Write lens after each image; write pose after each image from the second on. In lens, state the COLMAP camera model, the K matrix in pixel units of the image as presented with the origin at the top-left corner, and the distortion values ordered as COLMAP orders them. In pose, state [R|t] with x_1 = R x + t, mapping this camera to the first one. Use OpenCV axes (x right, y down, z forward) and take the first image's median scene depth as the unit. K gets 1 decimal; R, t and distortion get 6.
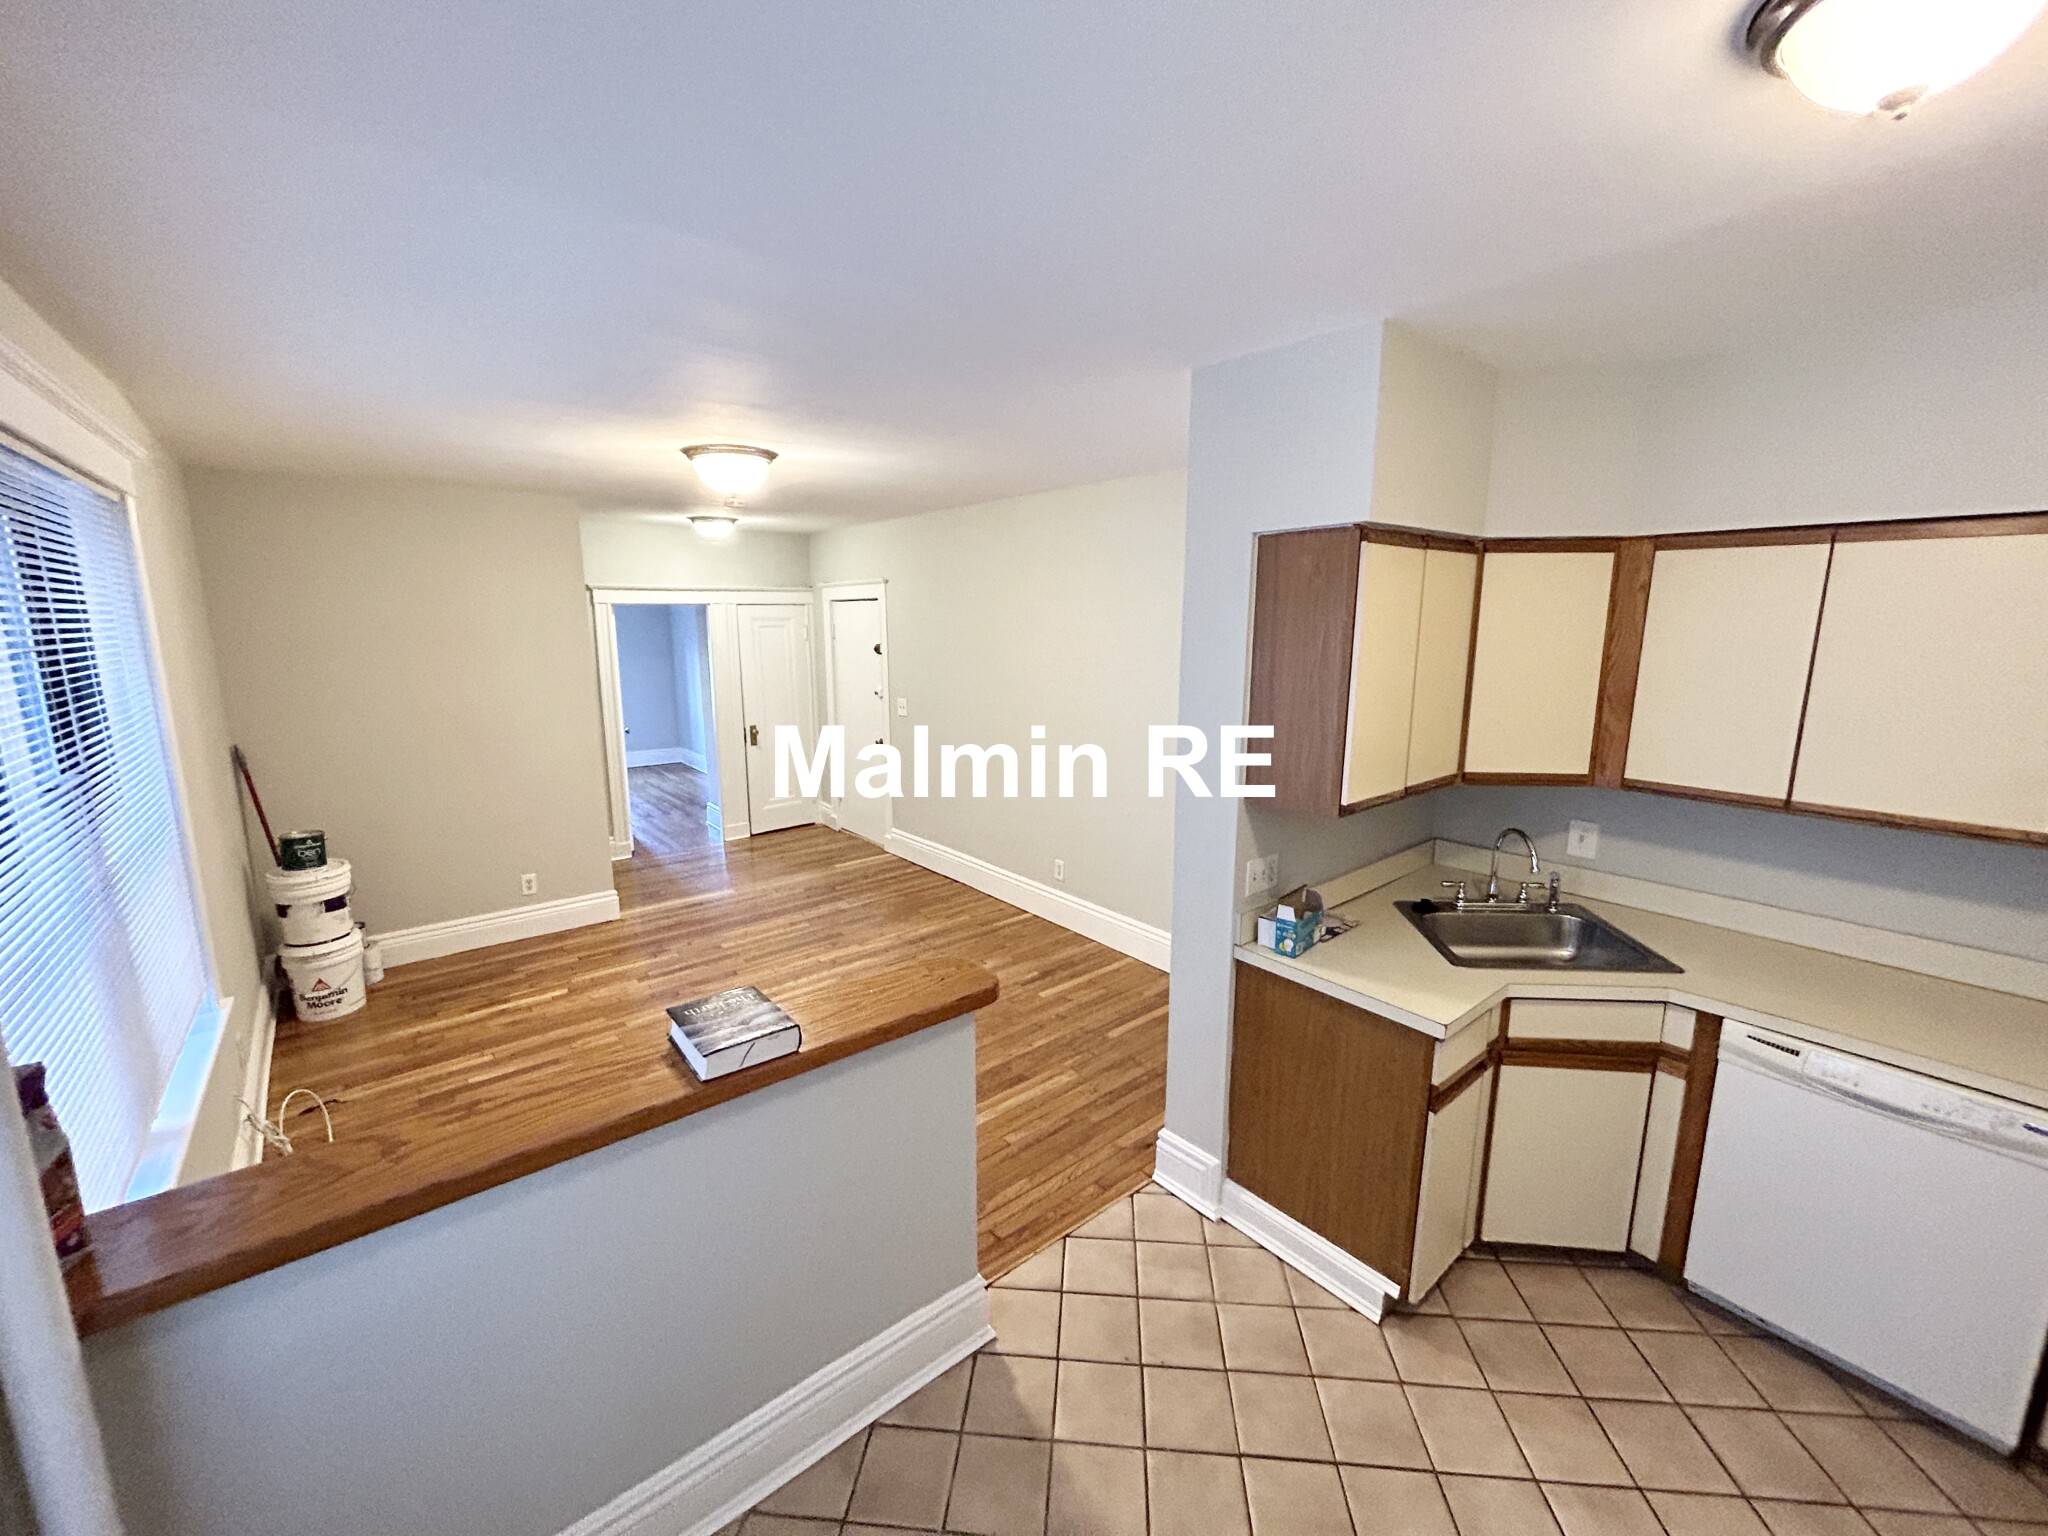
lens RADIAL K [[822.0, 0, 1014.1], [0, 822.0, 765.9], [0, 0, 1]] dist [0.003114, 0.000011]
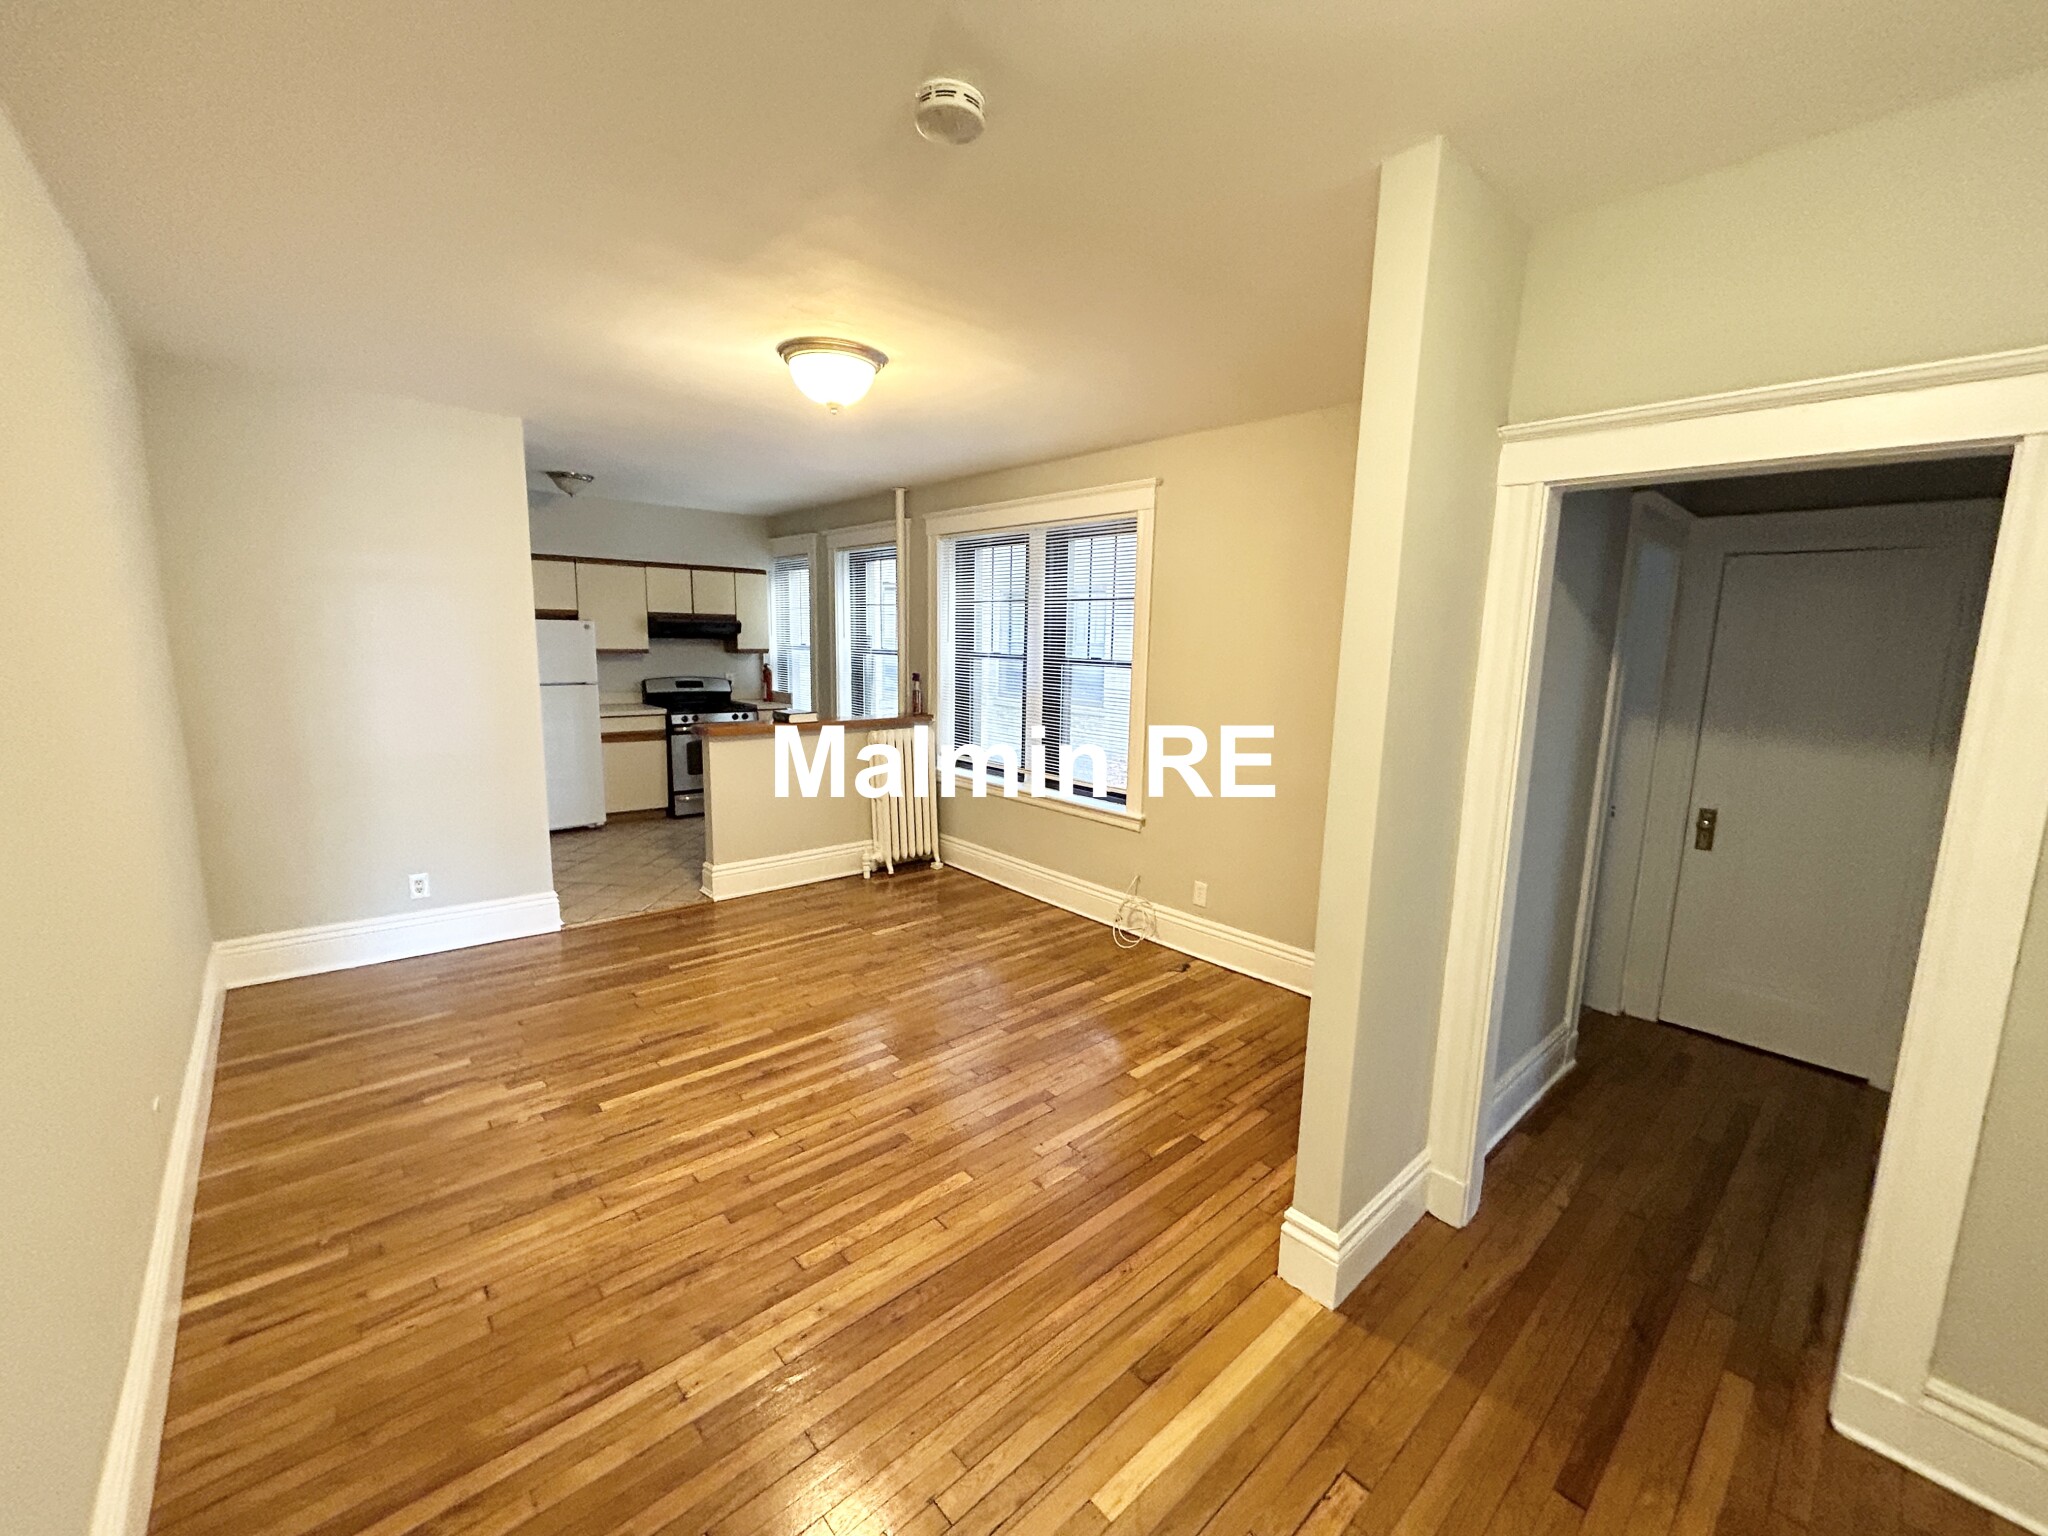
lens RADIAL K [[822.0, 0, 1024.0], [0, 822.0, 769.2], [0, 0, 1]] dist [0.003114, 0.000011]
pose [[-0.998375, -0.006546, -0.056612, -0.730031], [-0.025382, 0.940495, 0.338859, -0.395749], [0.051025, 0.339745, -0.939132, 2.842319]]
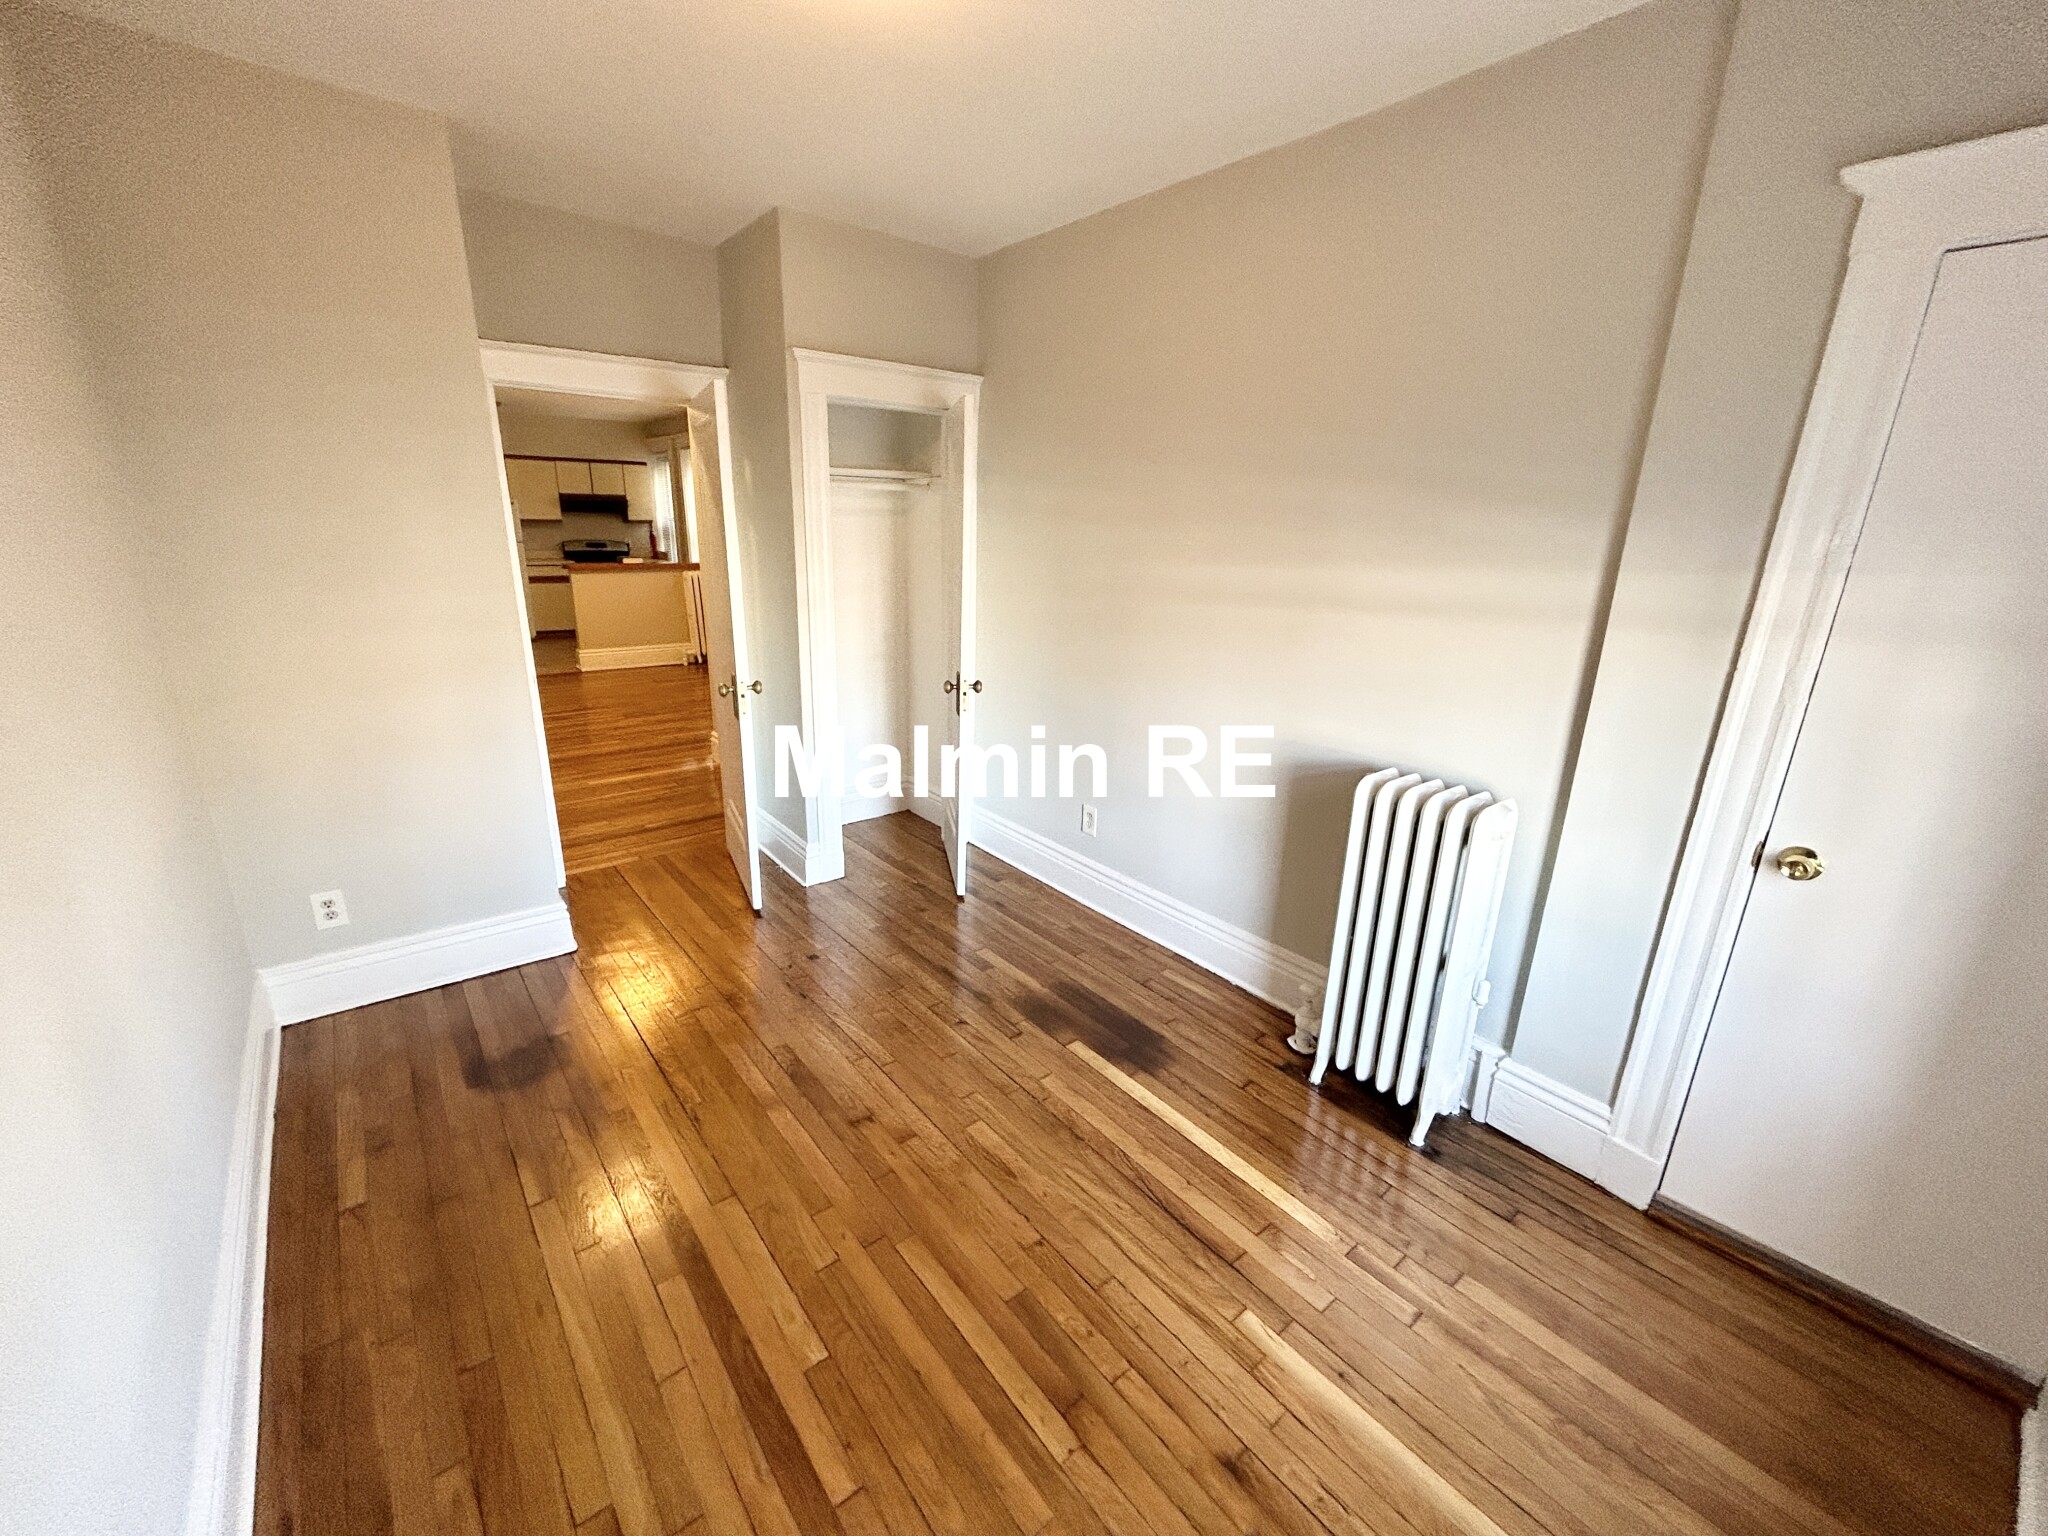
lens RADIAL K [[822.0, 0, 1024.9], [0, 822.0, 758.1], [0, 0, 1]] dist [0.003114, 0.000011]
pose [[-0.999729, -0.013331, -0.019072, -1.854361], [-0.020478, 0.893264, 0.449067, -0.621450], [0.011049, 0.449336, -0.893295, 4.214497]]
